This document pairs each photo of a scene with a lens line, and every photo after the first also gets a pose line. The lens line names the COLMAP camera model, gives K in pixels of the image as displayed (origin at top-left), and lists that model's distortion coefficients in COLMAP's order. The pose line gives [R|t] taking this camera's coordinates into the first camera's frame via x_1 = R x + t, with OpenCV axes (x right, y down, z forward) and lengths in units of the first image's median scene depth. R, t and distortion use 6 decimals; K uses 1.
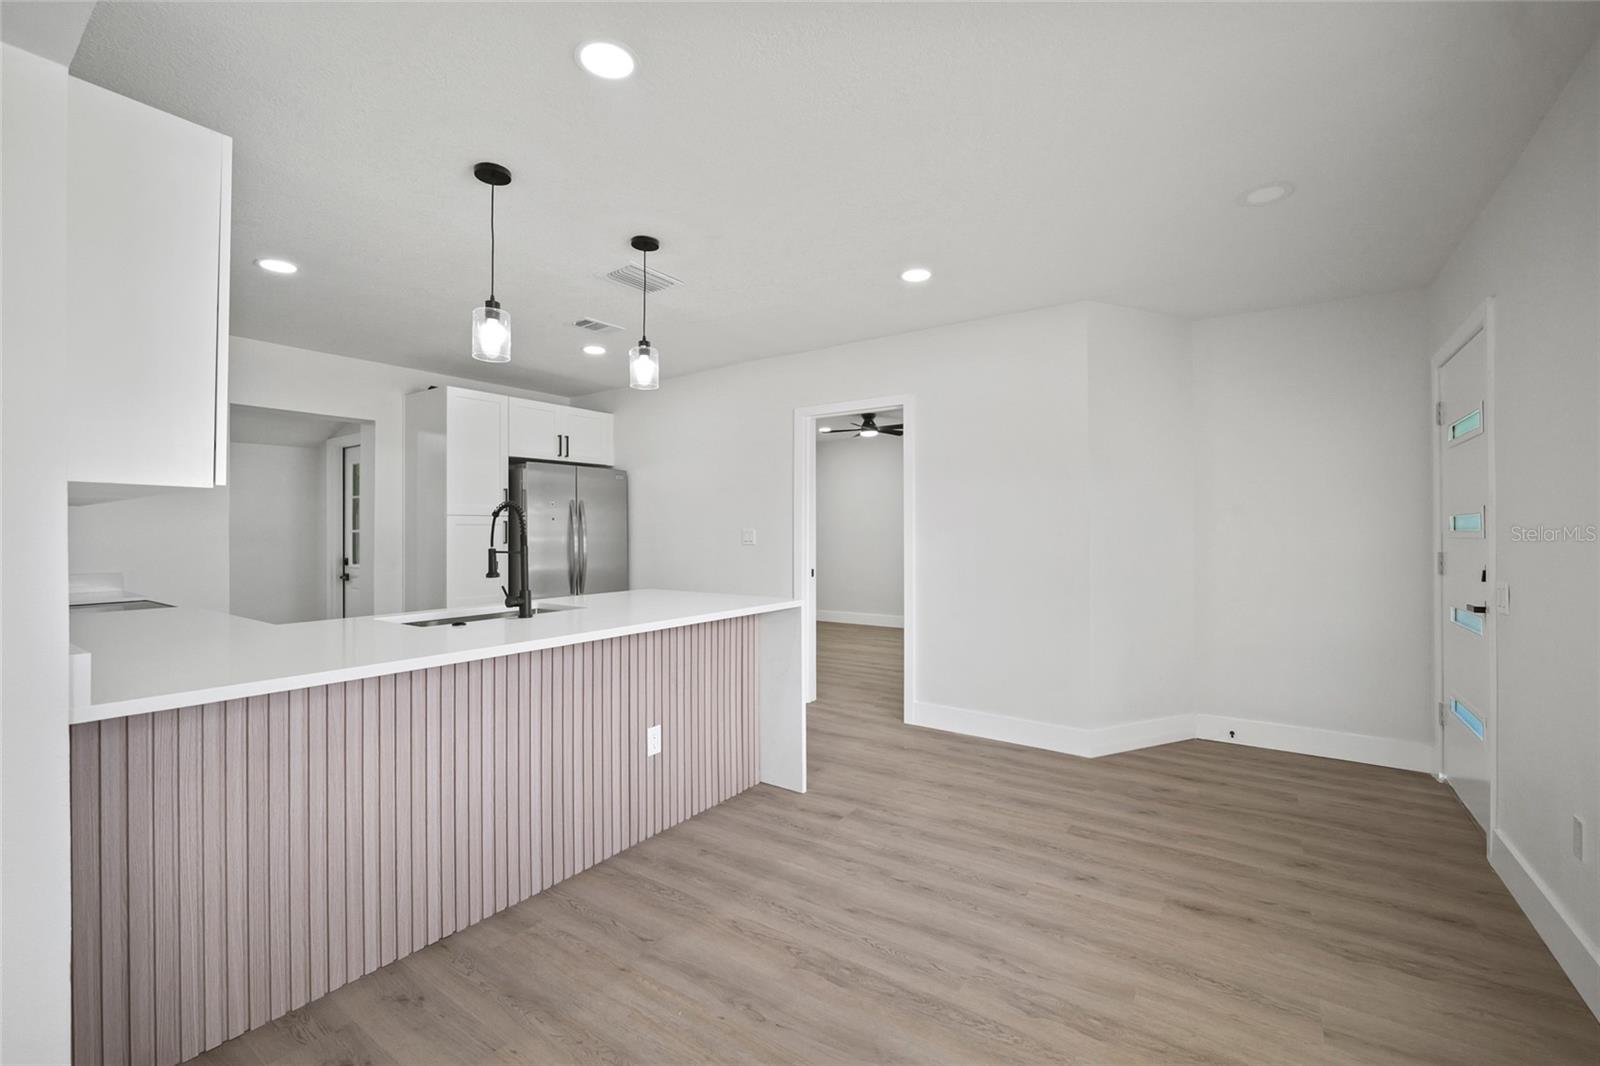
lens RADIAL K [[656.3, 0, 804.8], [0, 656.3, 529.3], [0, 0, 1]] dist [-0.012279, 0.000606]
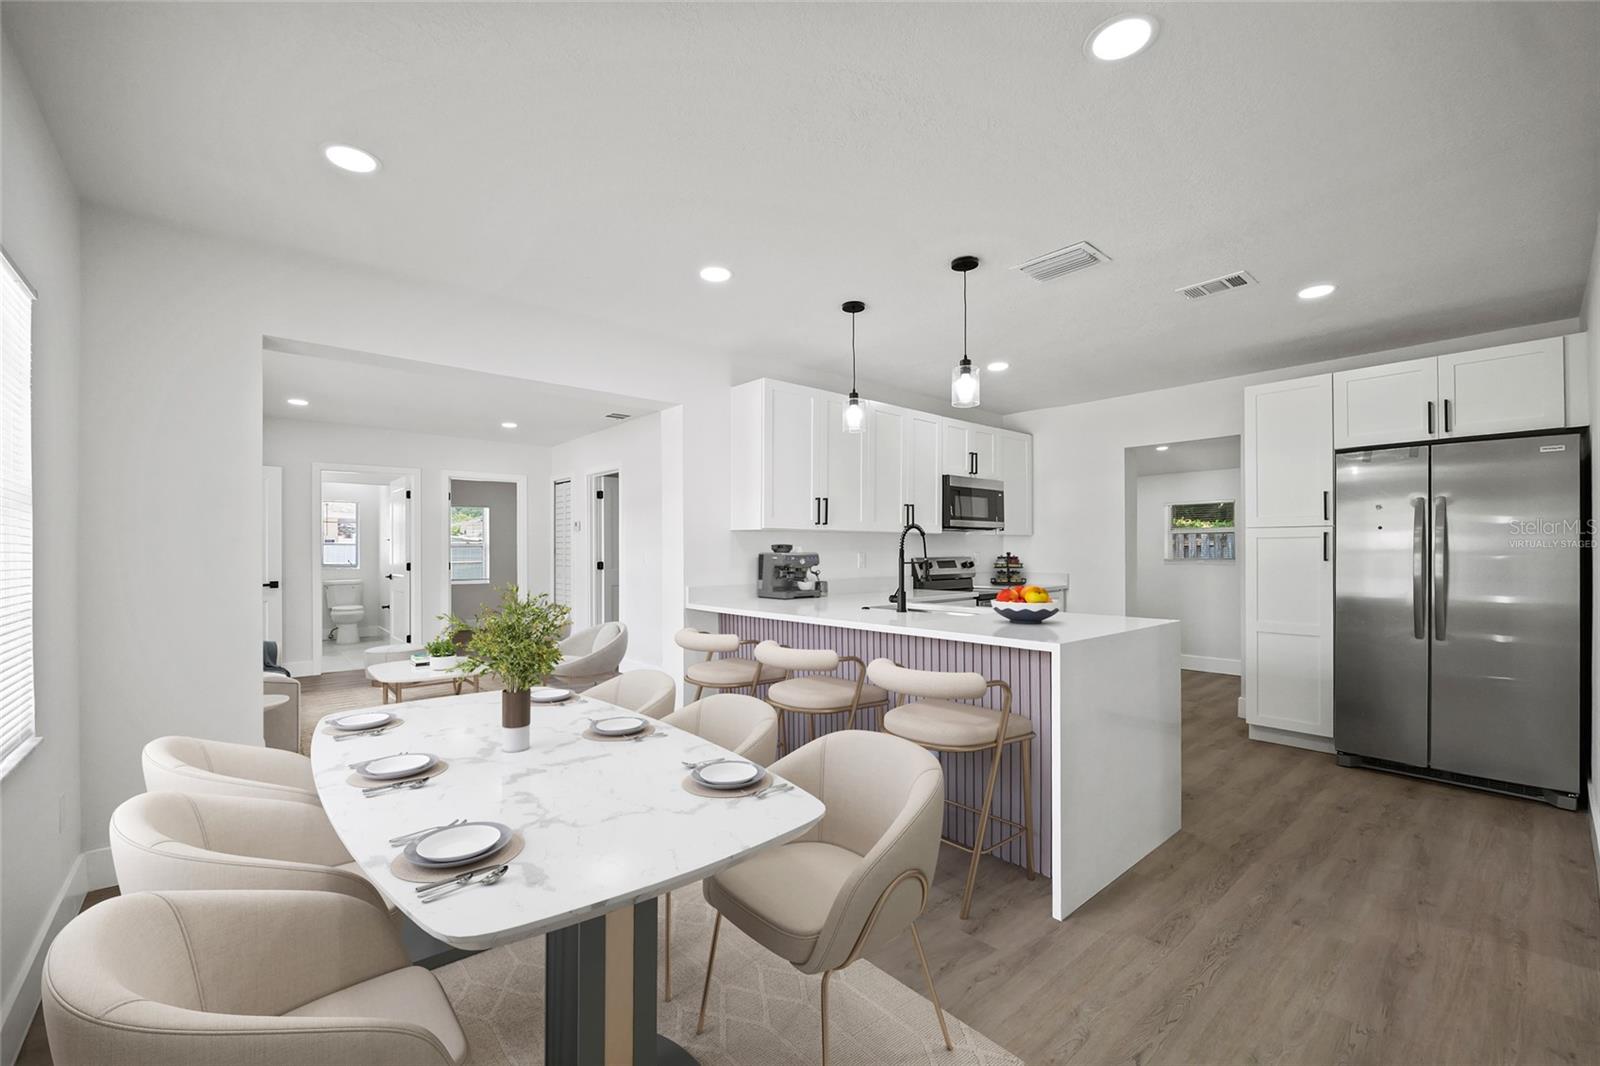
lens RADIAL K [[667.9, 0, 798.6], [0, 667.9, 556.4], [0, 0, 1]] dist [0.000060, 0.000149]
pose [[-0.234026, 0.017037, -0.972081, 0.820748], [0.008344, 0.999845, 0.015515, -0.002242], [0.972195, -0.004481, -0.234132, 0.976913]]
